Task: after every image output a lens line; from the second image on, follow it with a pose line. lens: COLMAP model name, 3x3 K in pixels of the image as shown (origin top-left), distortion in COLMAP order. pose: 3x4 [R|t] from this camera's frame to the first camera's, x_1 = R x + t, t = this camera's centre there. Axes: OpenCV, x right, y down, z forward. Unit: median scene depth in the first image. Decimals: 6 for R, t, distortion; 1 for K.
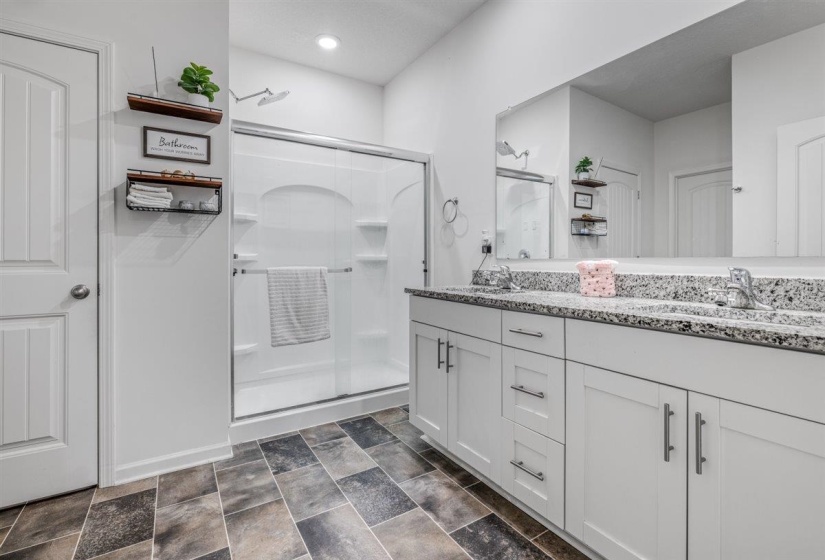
lens RADIAL K [[375.6, 0, 409.9], [0, 375.6, 258.1], [0, 0, 1]] dist [0.003754, 0.000449]
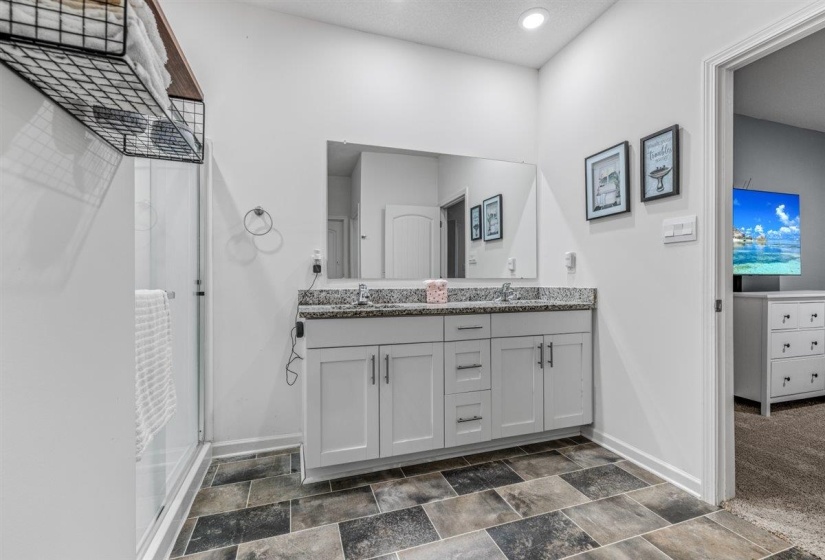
lens RADIAL K [[354.6, 0, 414.4], [0, 354.6, 279.9], [0, 0, 1]] dist [-0.001530, 0.000549]
pose [[0.238438, 0.006339, 0.971137, -0.872447], [-0.003682, 0.999977, -0.005623, 0.013912], [-0.971151, -0.002235, 0.238456, 0.691050]]
